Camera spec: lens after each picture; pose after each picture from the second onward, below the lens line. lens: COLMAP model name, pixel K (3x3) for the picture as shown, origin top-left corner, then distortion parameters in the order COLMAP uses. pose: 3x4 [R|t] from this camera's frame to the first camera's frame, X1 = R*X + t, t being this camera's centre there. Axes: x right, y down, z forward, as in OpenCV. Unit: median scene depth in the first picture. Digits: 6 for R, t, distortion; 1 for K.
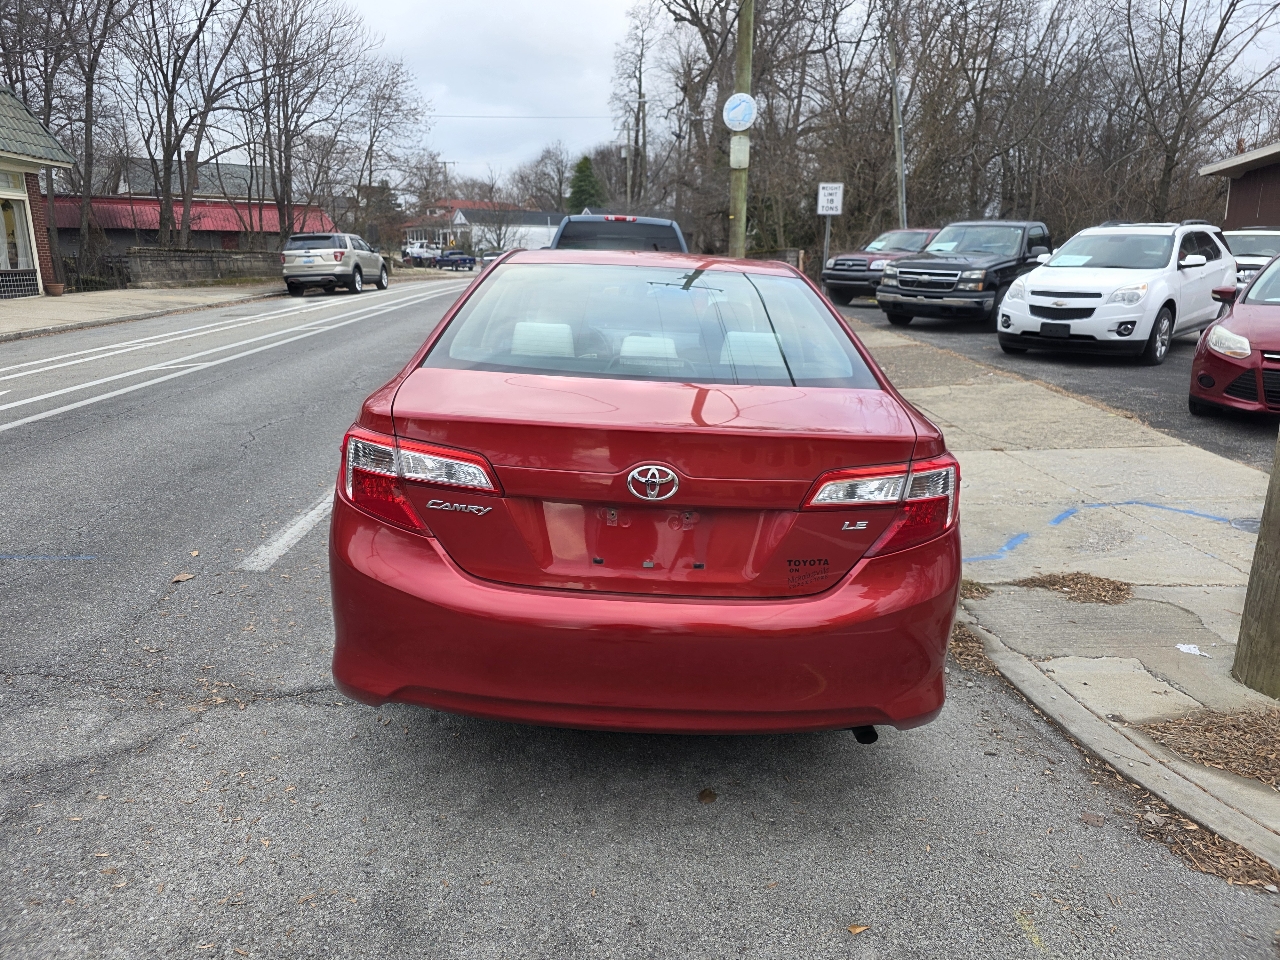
lens RADIAL K [[854.7, 0, 620.6], [0, 854.7, 470.6], [0, 0, 1]] dist [0.043857, -0.031584]
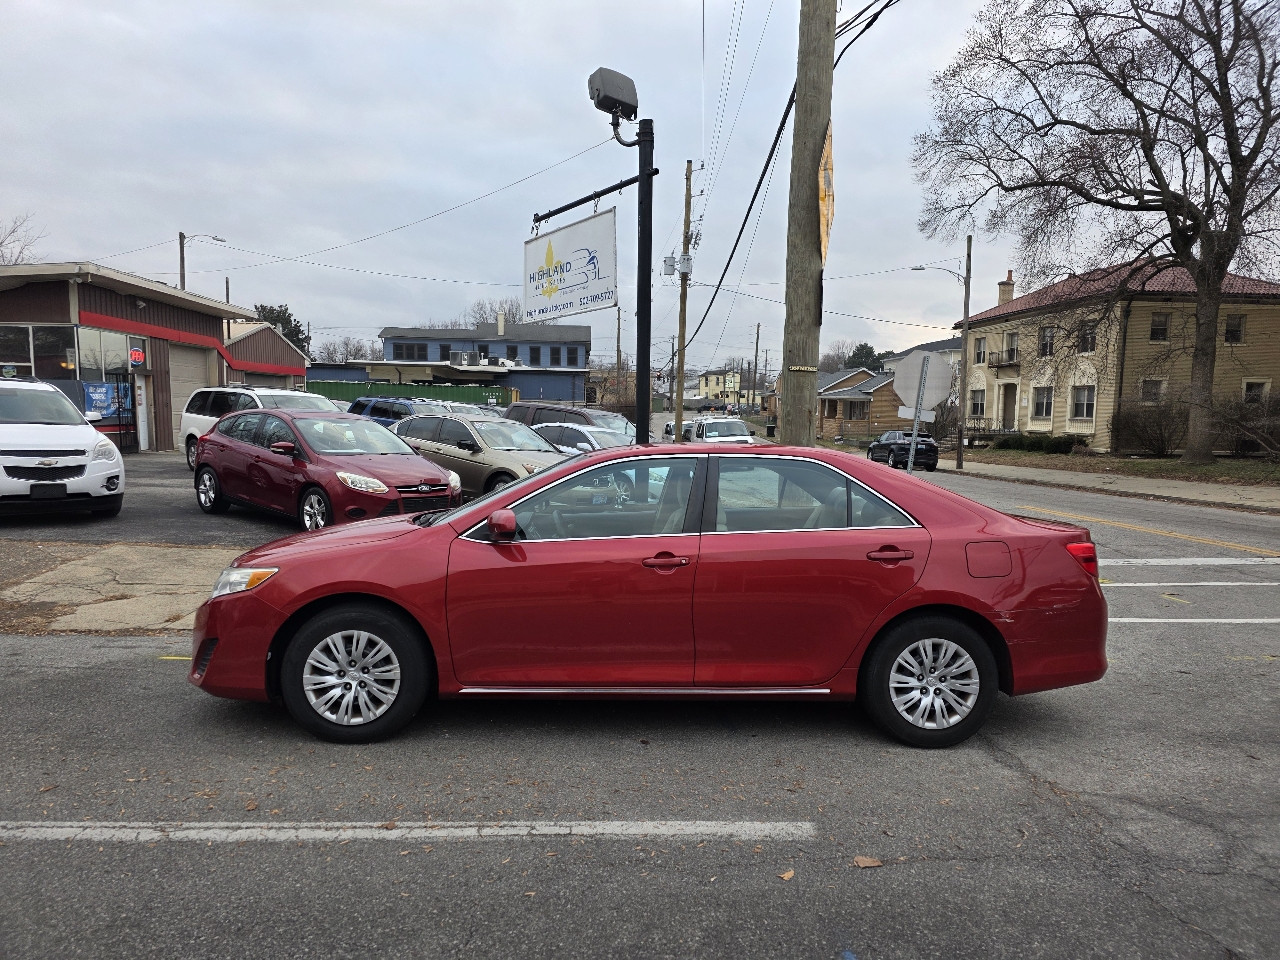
lens RADIAL K [[854.7, 0, 637.4], [0, 854.7, 492.0], [0, 0, 1]] dist [0.043857, -0.031584]
pose [[-0.058422, -0.094288, 0.993829, -0.337559], [0.215702, 0.970821, 0.104785, -0.091075], [-0.974710, 0.220493, -0.036380, 0.311001]]
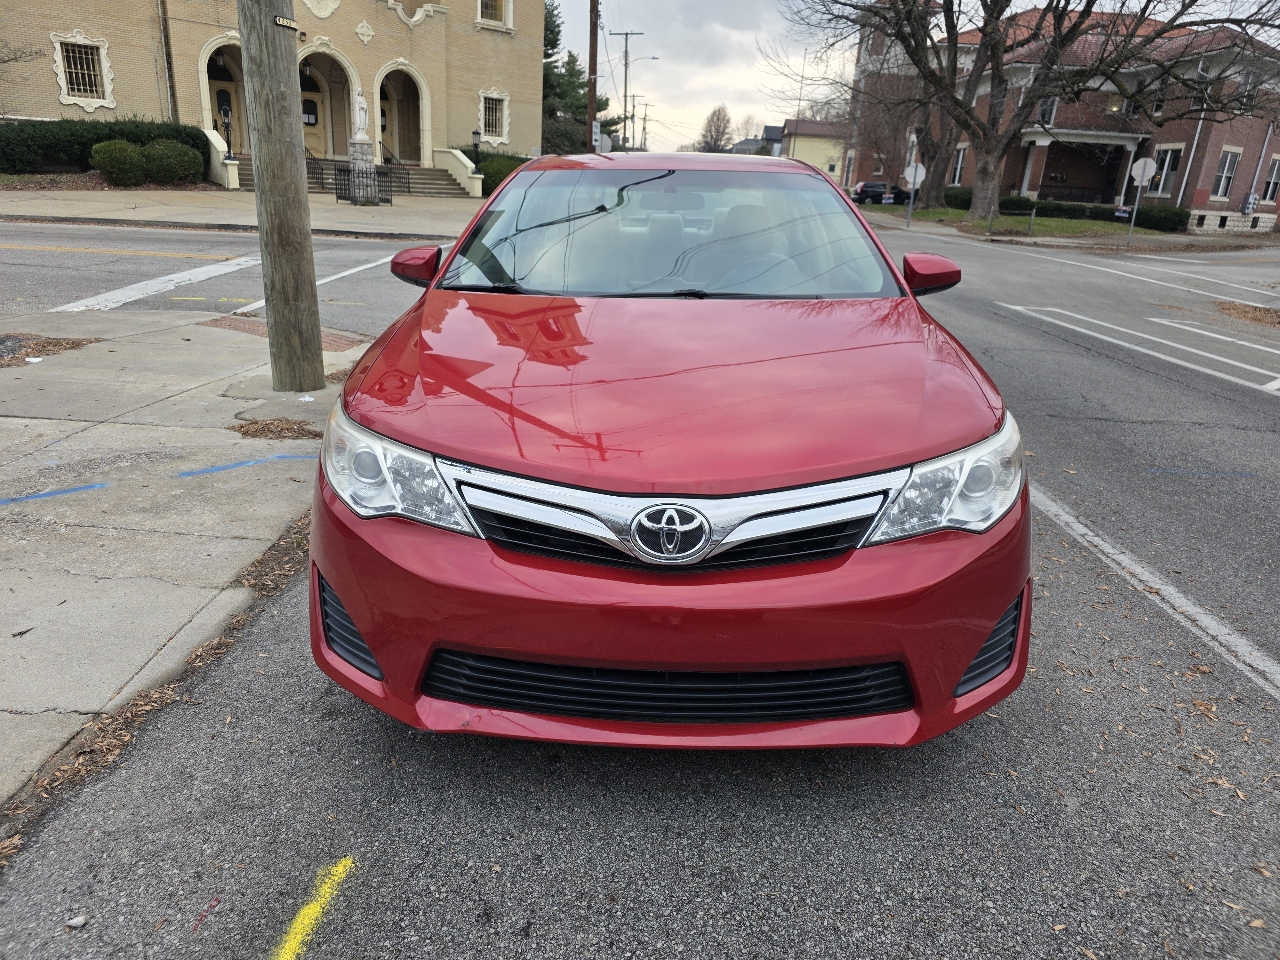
lens RADIAL K [[854.7, 0, 636.9], [0, 854.7, 478.6], [0, 0, 1]] dist [0.043857, -0.031584]
pose [[-0.998098, -0.061153, -0.007778, 0.014259], [-0.055598, 0.838497, 0.542063, -0.129678], [-0.026627, 0.541464, -0.840302, 0.555160]]
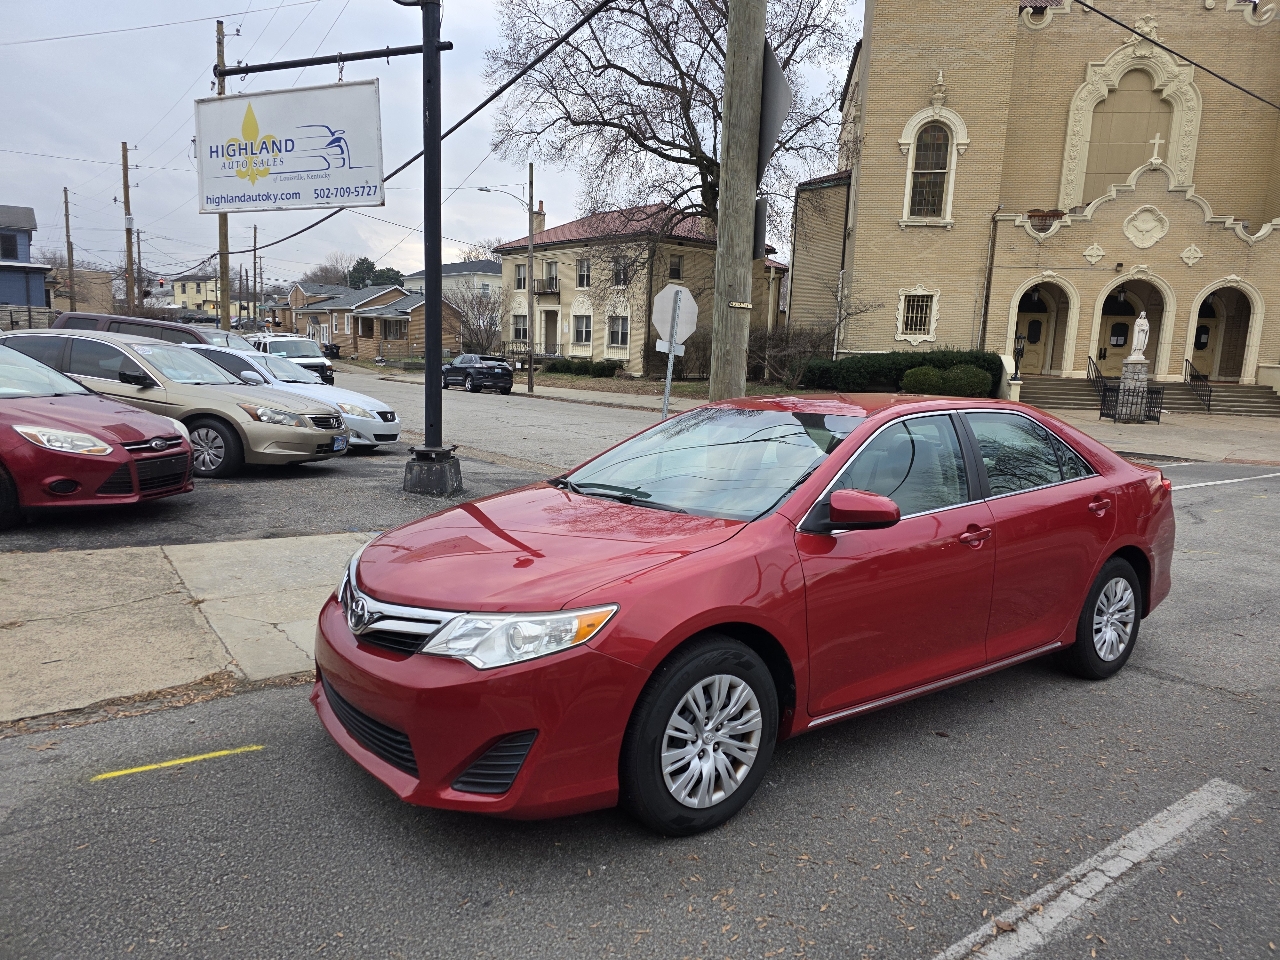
lens RADIAL K [[854.7, 0, 650.6], [0, 854.7, 481.7], [0, 0, 1]] dist [0.043857, -0.031584]
pose [[-0.603103, -0.149442, 0.783539, -0.197056], [0.144892, 0.945428, 0.291844, -0.141100], [-0.784393, 0.289541, -0.548538, 0.510020]]
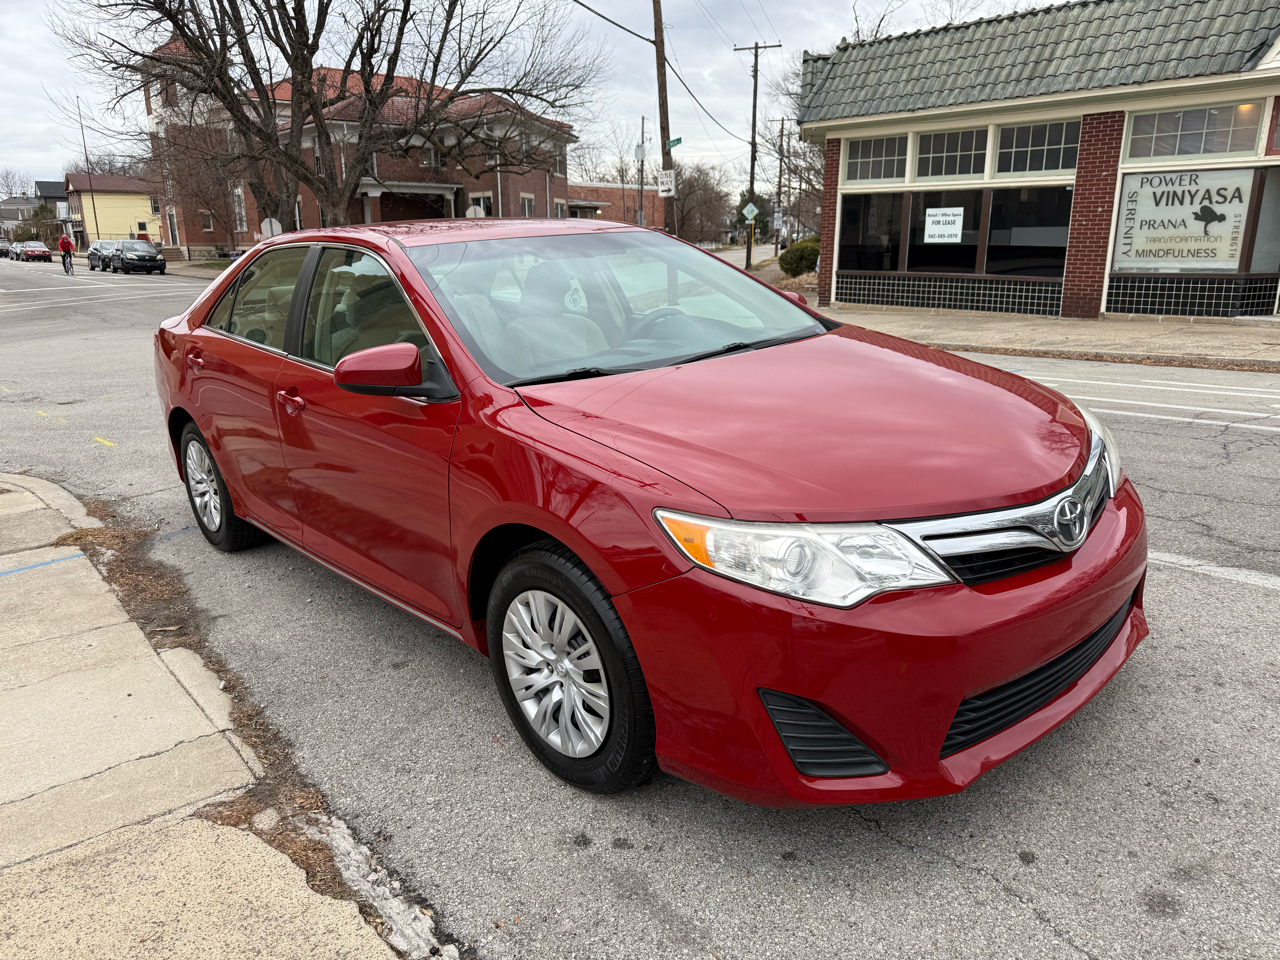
lens RADIAL K [[899.4, 0, 635.2], [0, 899.4, 481.7], [0, 0, 1]] dist [0.034379, -0.037554]
pose [[-0.771663, 0.166864, -0.613753, 0.148213], [-0.140712, 0.896273, 0.420589, -0.142923], [0.620271, 0.410915, -0.668141, 0.607997]]
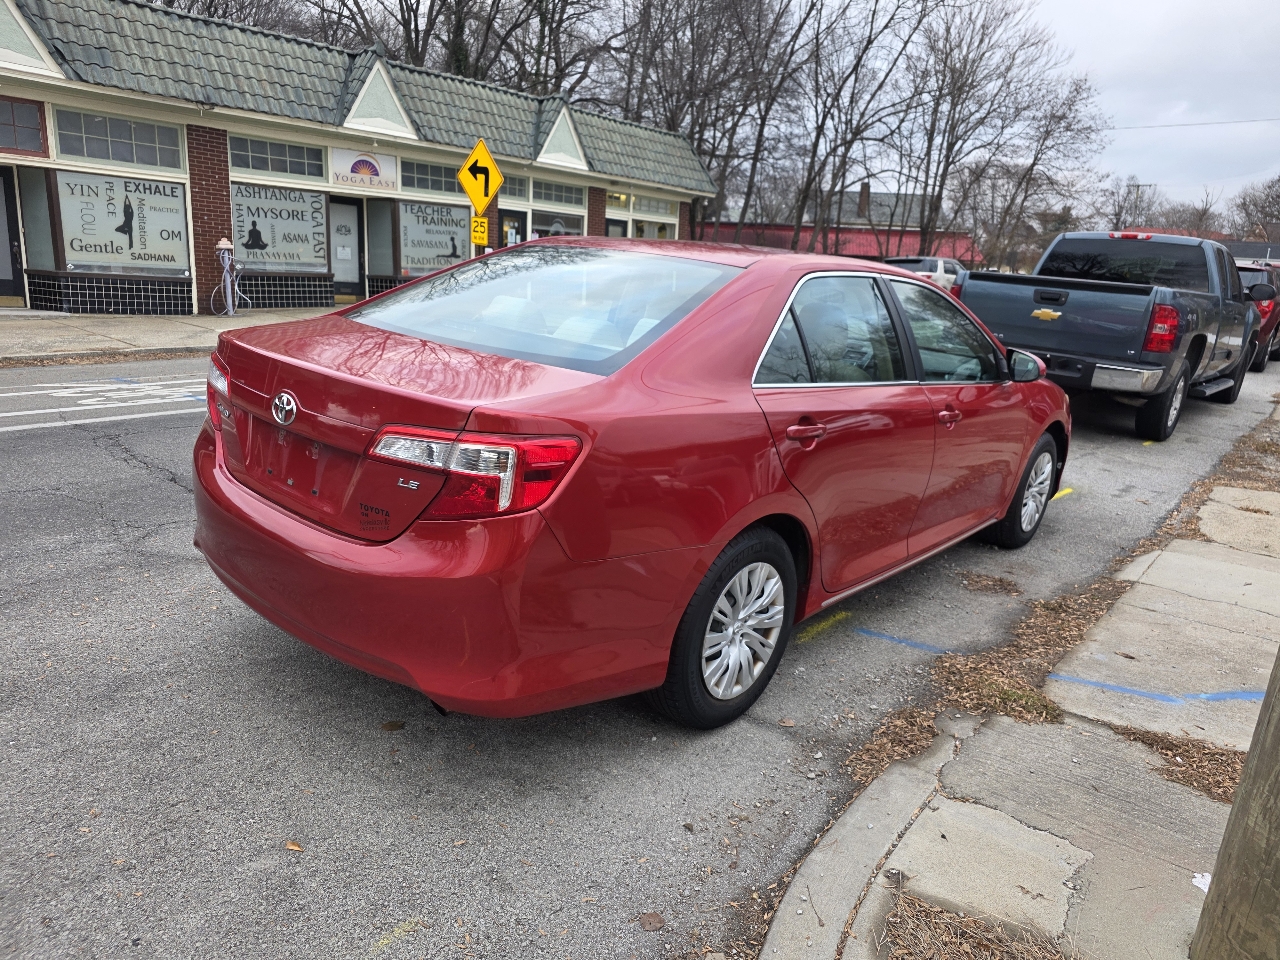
lens RADIAL K [[854.7, 0, 639.8], [0, 854.7, 491.8], [0, 0, 1]] dist [0.043857, -0.031584]
pose [[0.759015, 0.197802, -0.620299, 0.157899], [-0.203032, 0.977133, 0.063154, -0.006535], [0.618607, 0.078006, 0.781819, 0.054067]]
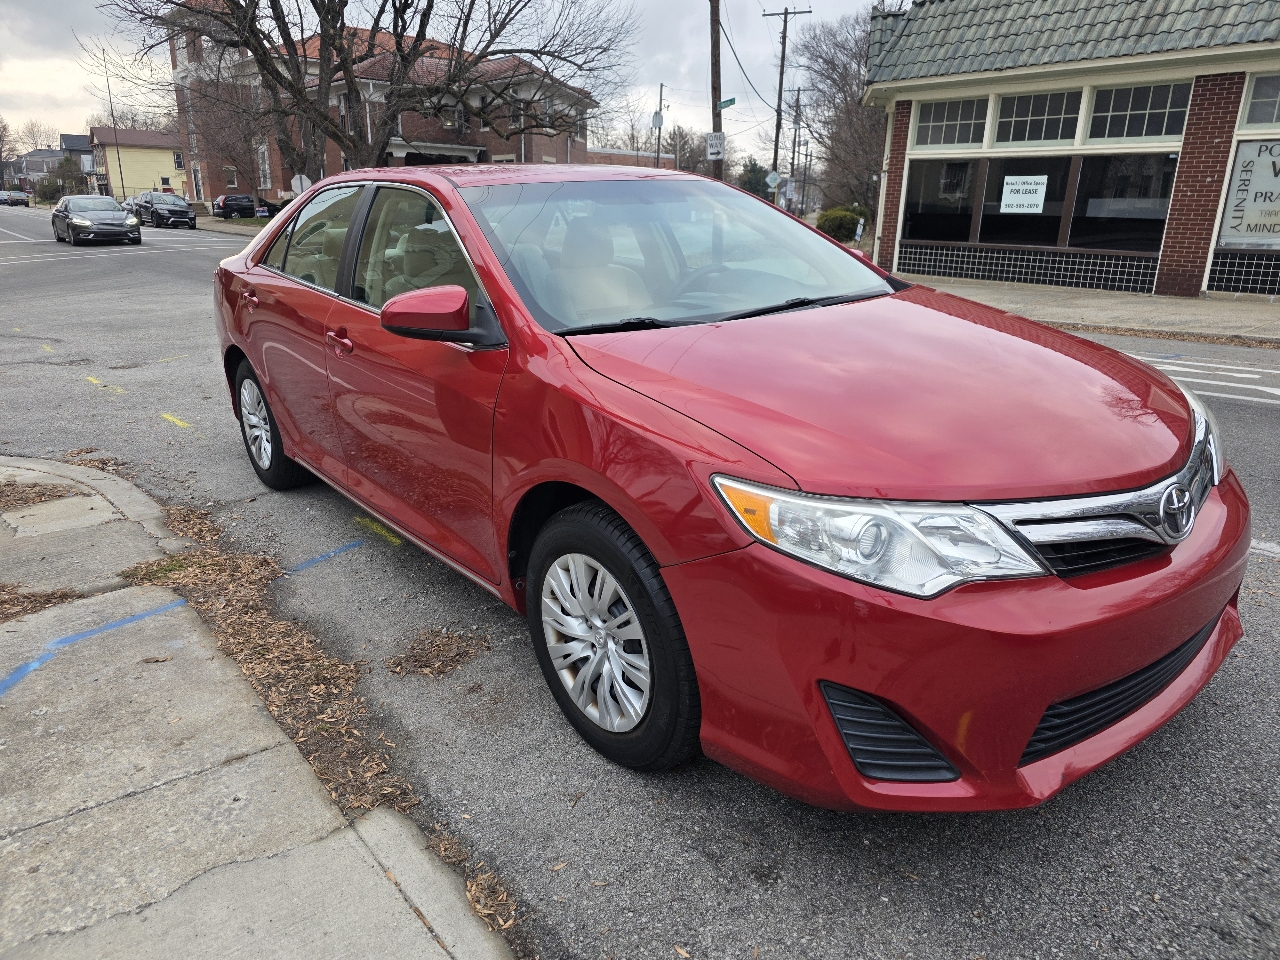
lens RADIAL K [[854.7, 0, 629.2], [0, 854.7, 472.9], [0, 0, 1]] dist [0.043857, -0.031584]
pose [[-0.778070, 0.170918, -0.604479, 0.146672], [-0.160905, 0.875944, 0.454788, -0.108211], [0.607221, 0.451120, -0.654044, 0.489941]]
